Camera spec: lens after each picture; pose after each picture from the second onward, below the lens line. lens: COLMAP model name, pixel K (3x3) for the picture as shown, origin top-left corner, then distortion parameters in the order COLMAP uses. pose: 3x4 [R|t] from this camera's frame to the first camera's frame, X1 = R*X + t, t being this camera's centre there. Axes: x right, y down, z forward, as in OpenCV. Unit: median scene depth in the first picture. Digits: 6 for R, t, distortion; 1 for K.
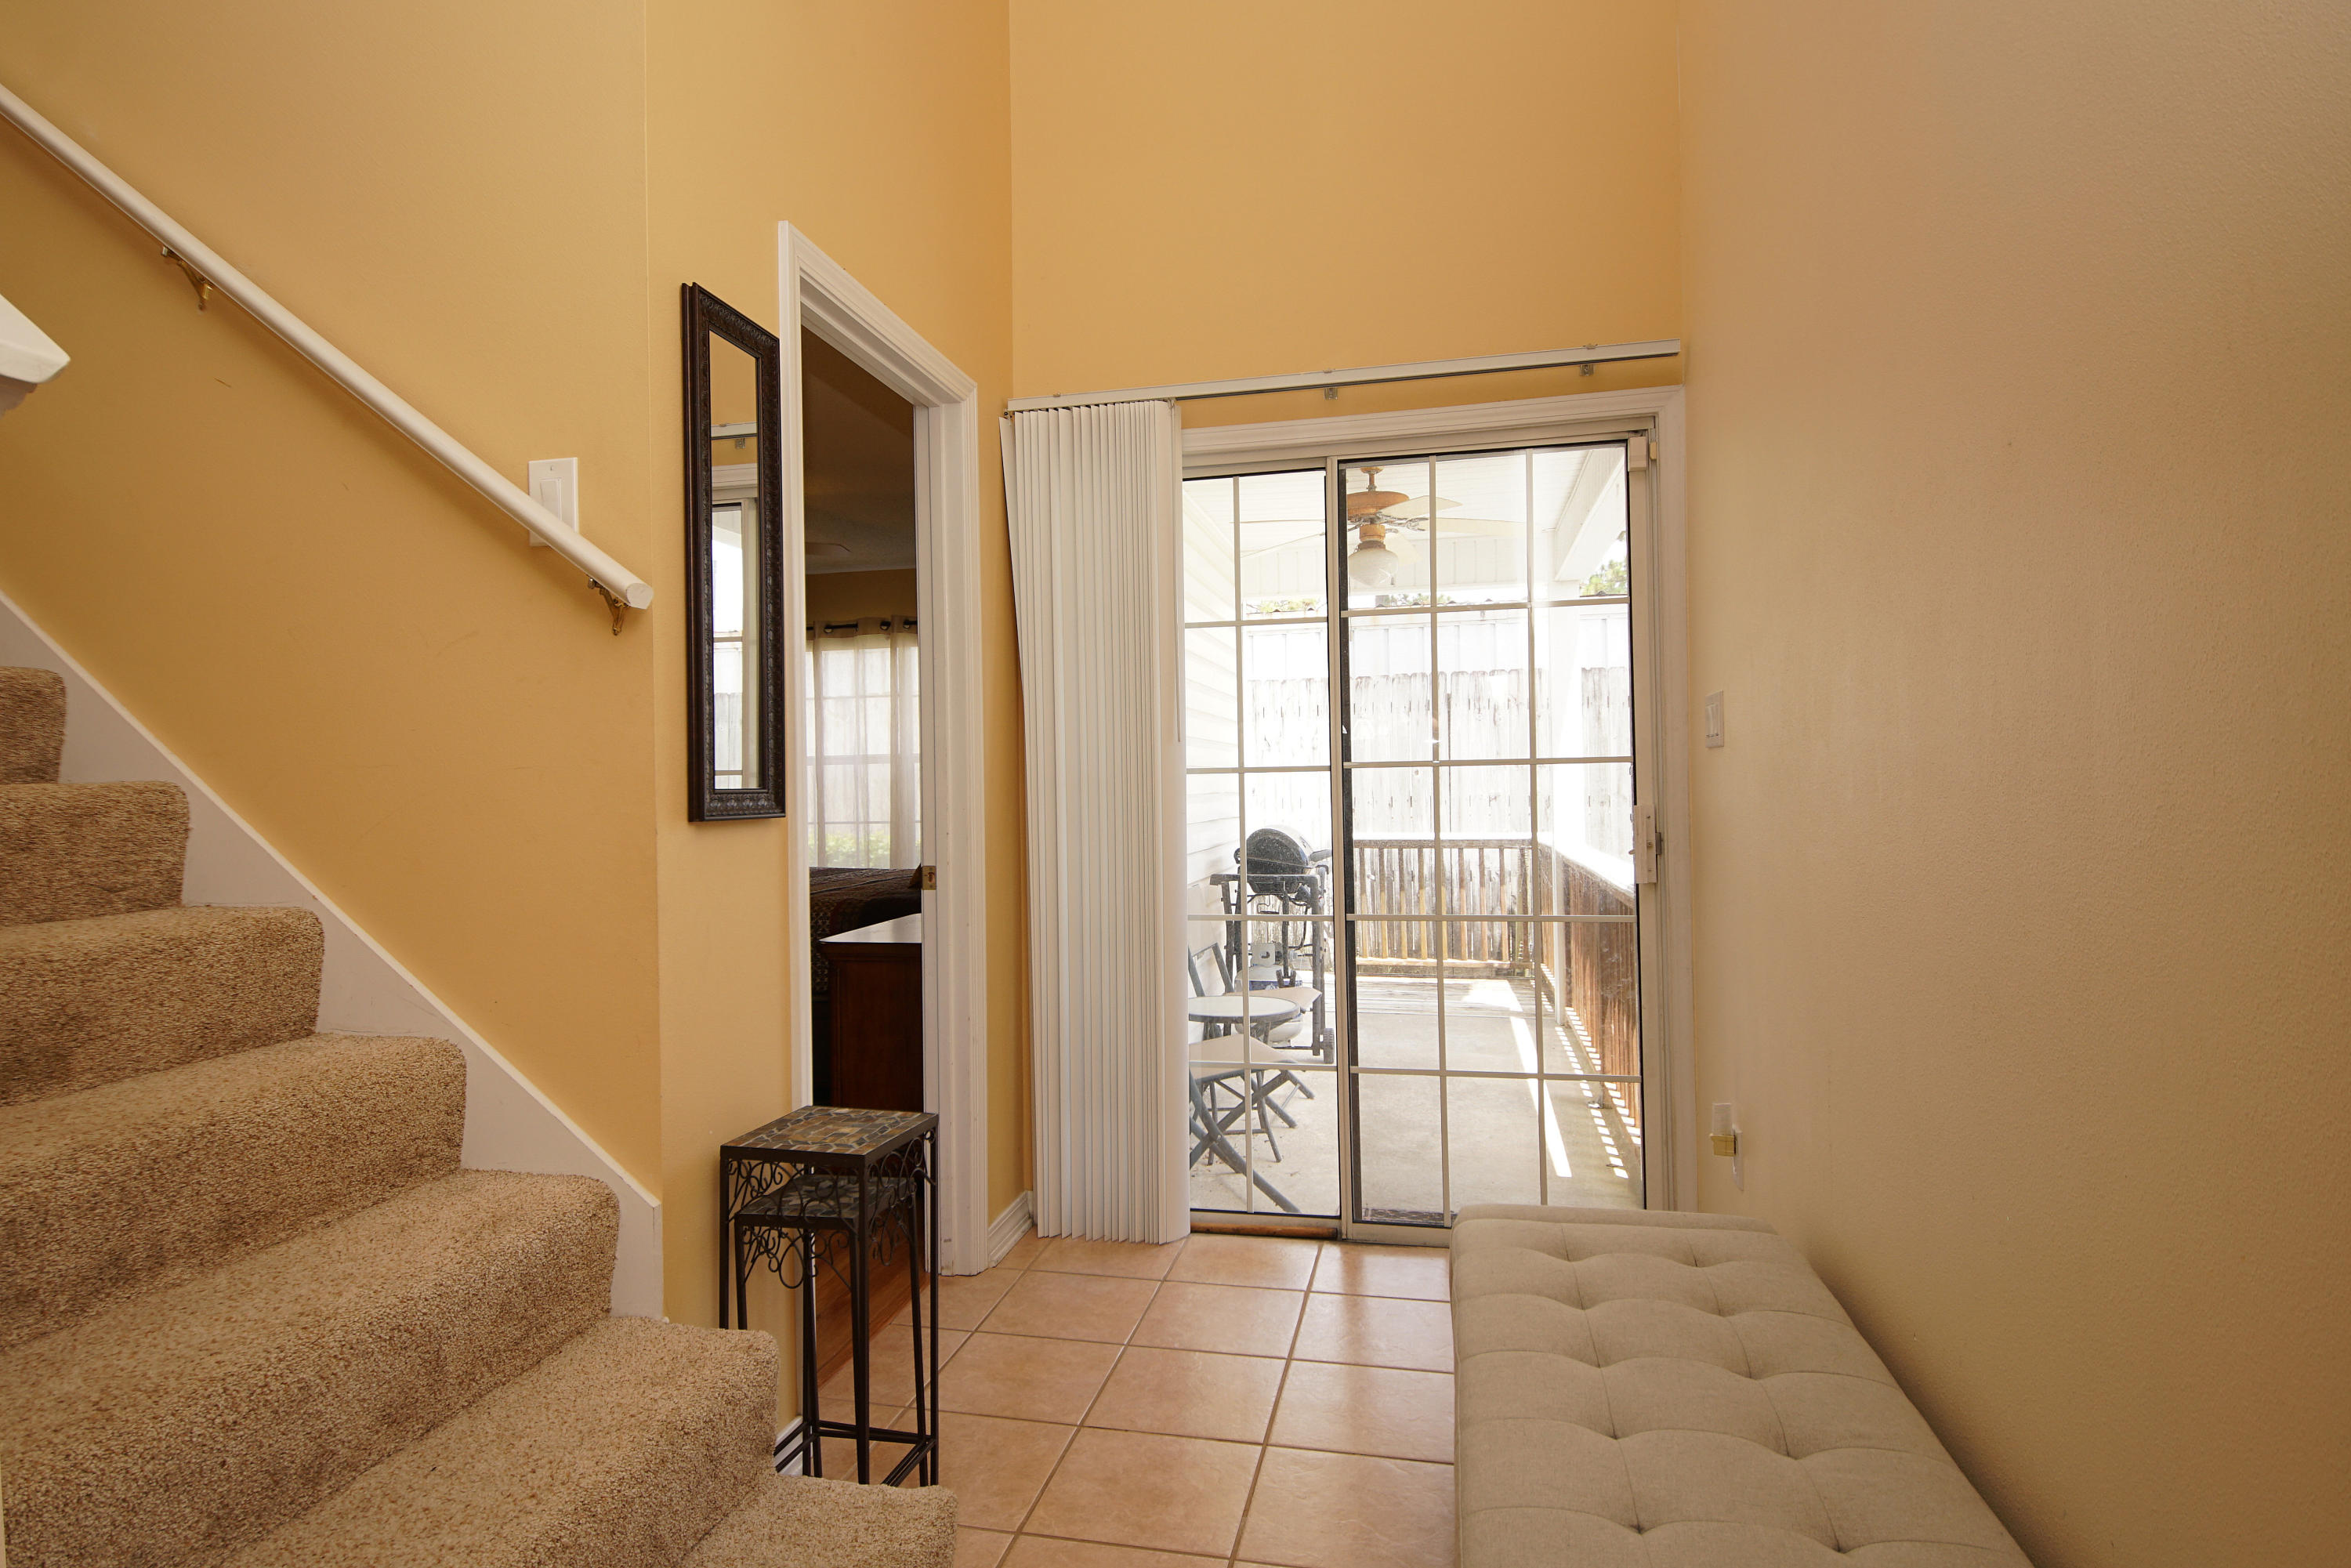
lens RADIAL K [[1264.1, 0, 1151.0], [0, 1264.1, 778.7], [0, 0, 1]] dist [0.024630, -0.026813]
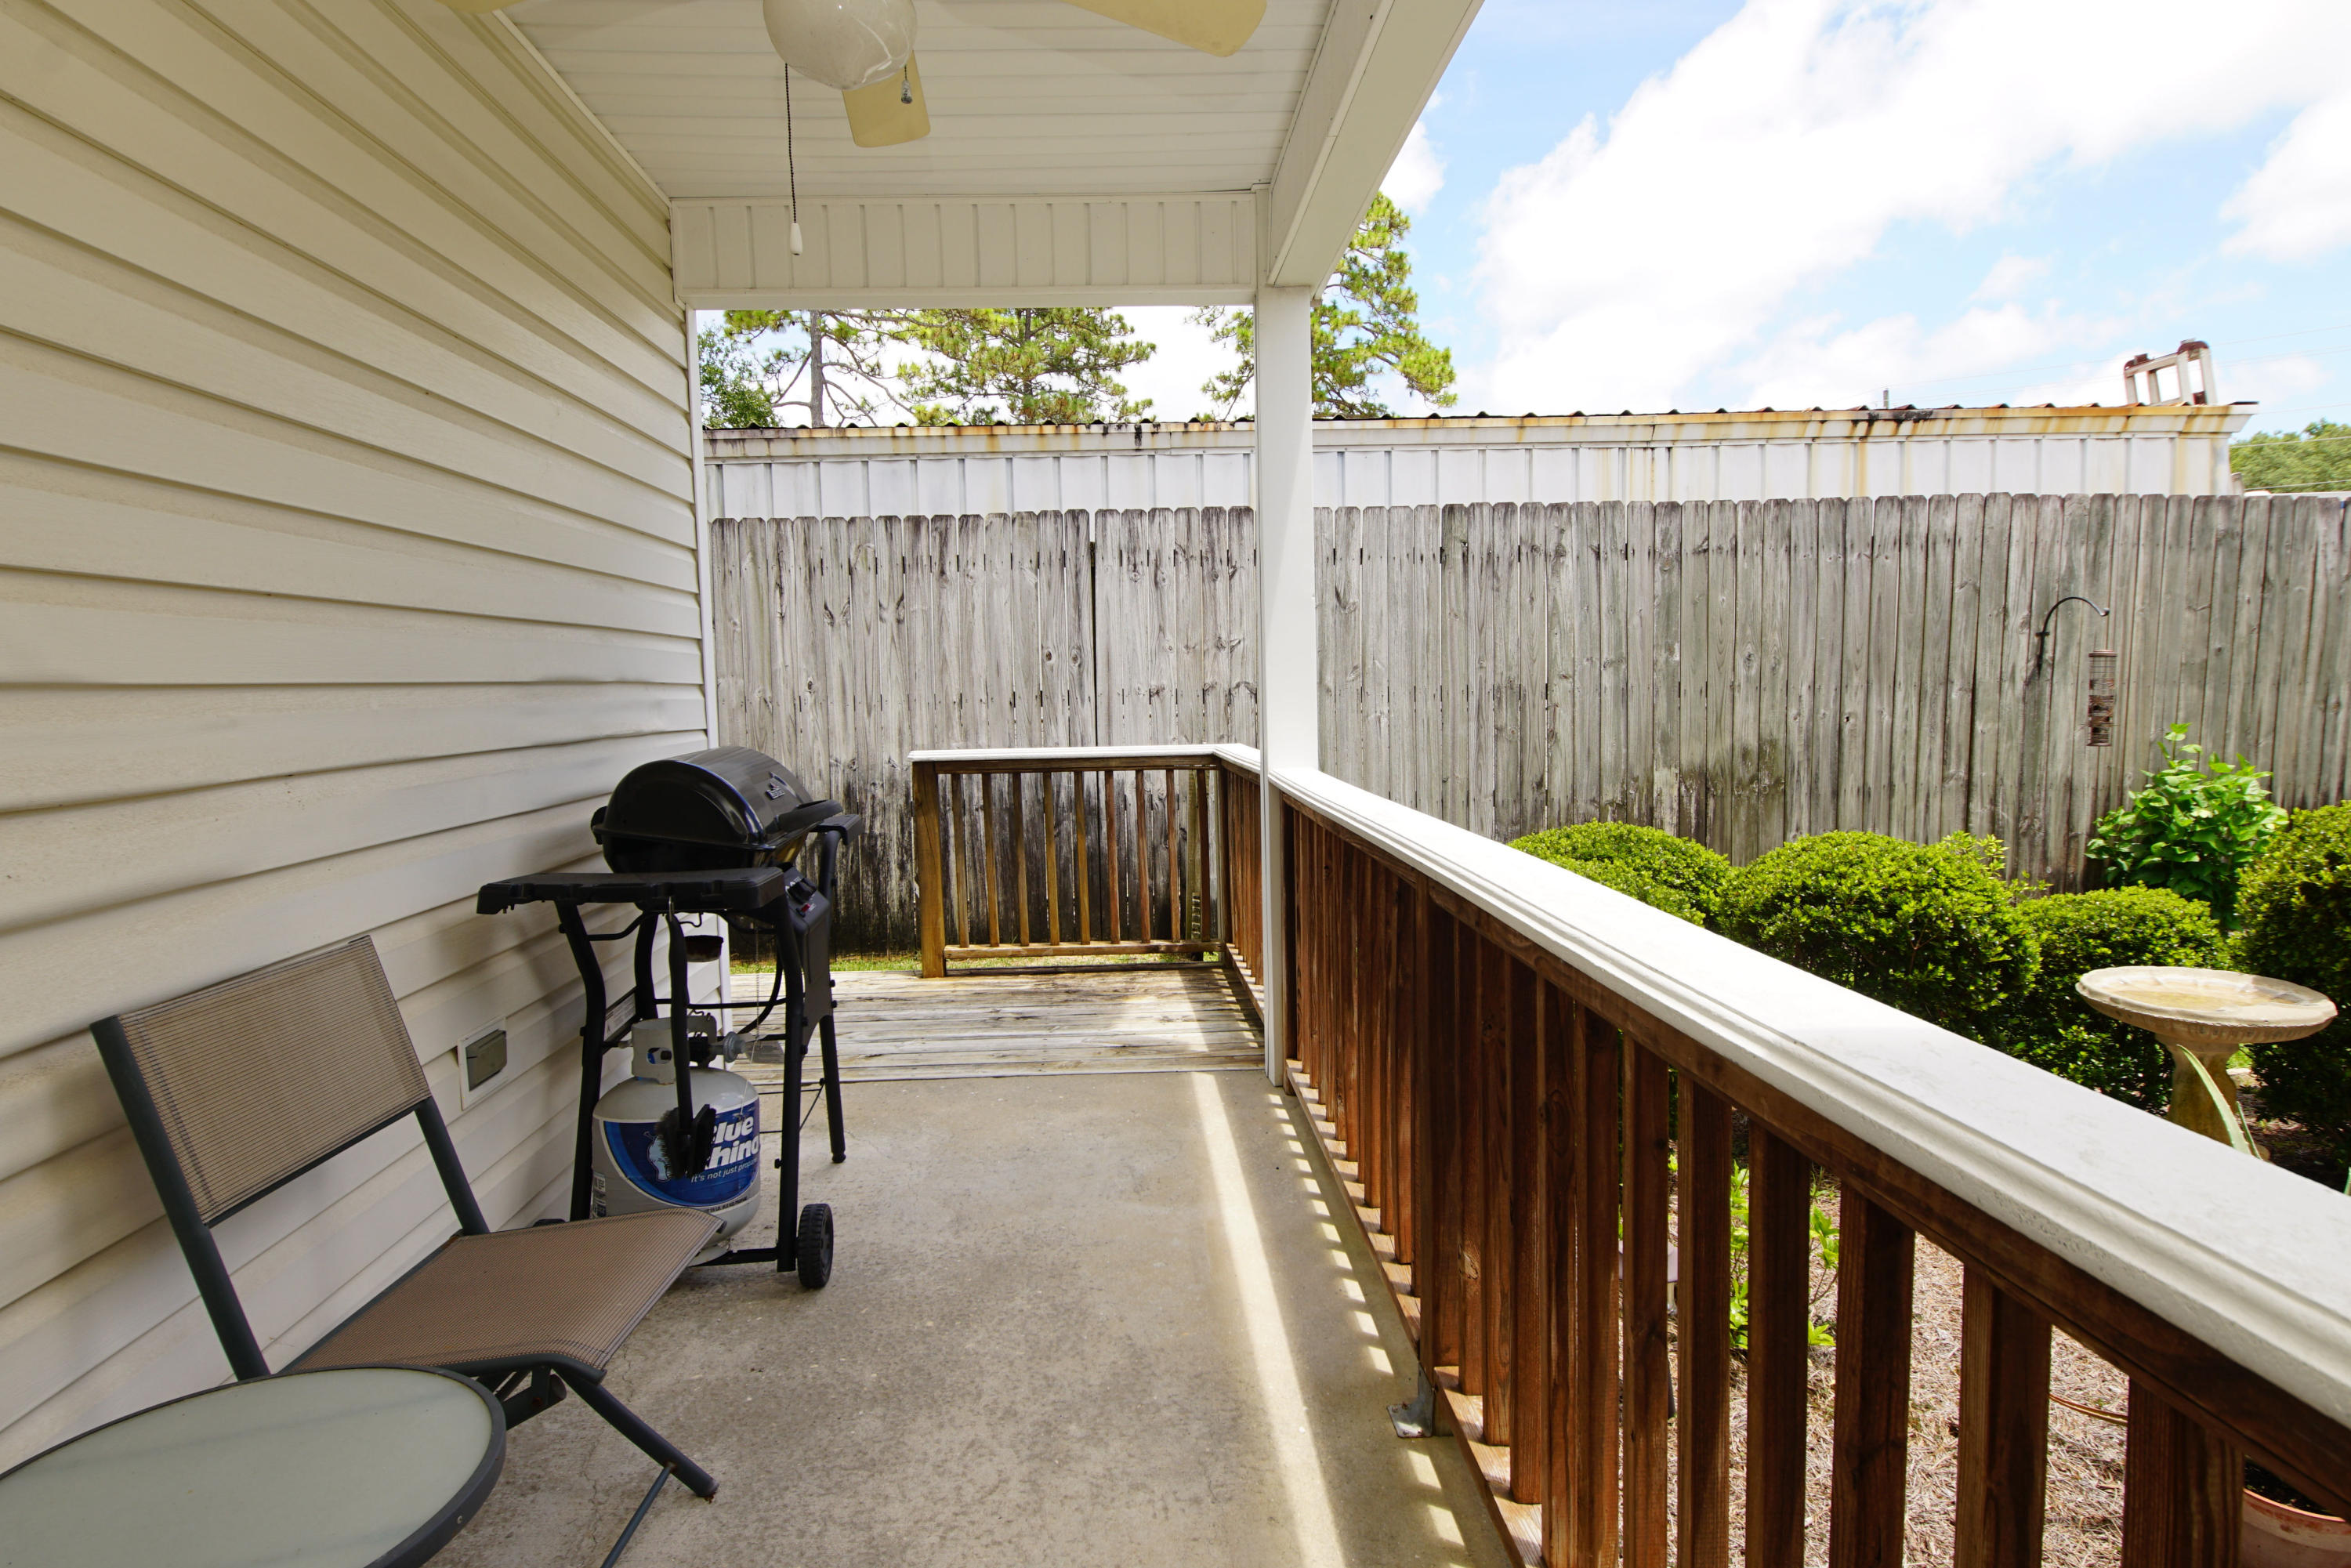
lens RADIAL K [[1264.1, 0, 1170.6], [0, 1264.1, 798.4], [0, 0, 1]] dist [0.024630, -0.026813]
pose [[0.960071, -0.028345, 0.278318, 0.097414], [0.001430, 0.995338, 0.096437, 0.007401], [-0.279754, -0.092188, 0.955635, 0.383390]]
